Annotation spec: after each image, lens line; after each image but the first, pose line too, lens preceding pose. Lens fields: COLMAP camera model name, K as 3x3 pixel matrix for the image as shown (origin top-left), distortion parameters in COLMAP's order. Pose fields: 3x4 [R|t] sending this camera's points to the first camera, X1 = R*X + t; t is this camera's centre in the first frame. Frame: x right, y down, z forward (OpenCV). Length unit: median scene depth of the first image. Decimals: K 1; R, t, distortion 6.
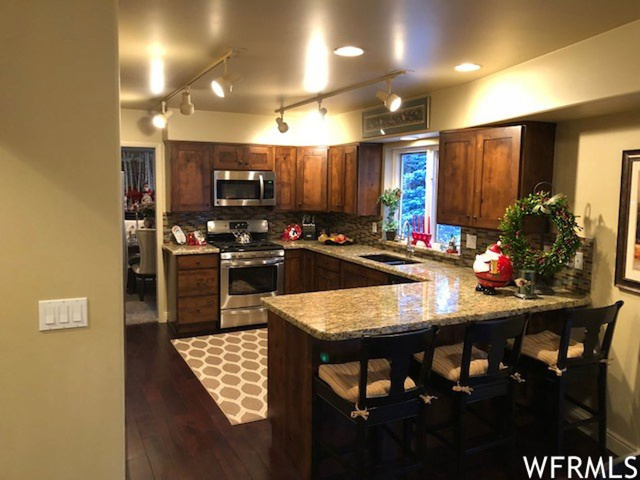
lens RADIAL K [[515.7, 0, 320.0], [0, 515.7, 240.0], [0, 0, 1]] dist [0.086573, -0.096754]
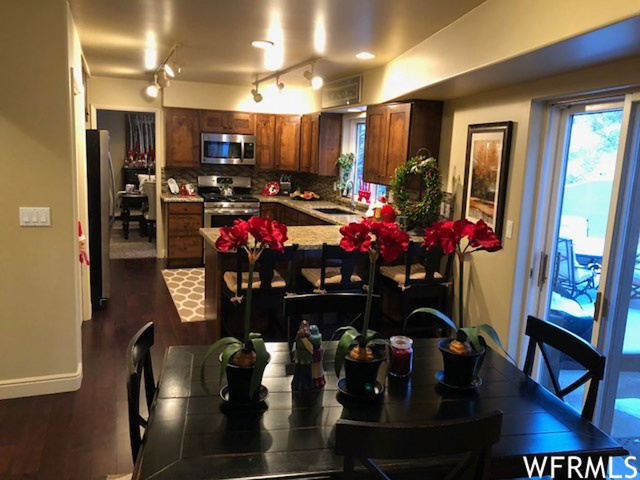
lens RADIAL K [[515.7, 0, 320.0], [0, 515.7, 240.0], [0, 0, 1]] dist [0.086573, -0.096754]
pose [[0.995121, 0.045349, -0.087623, 0.185800], [-0.039971, 0.997264, 0.062185, 0.027170], [0.090203, -0.058380, 0.994211, -0.186545]]
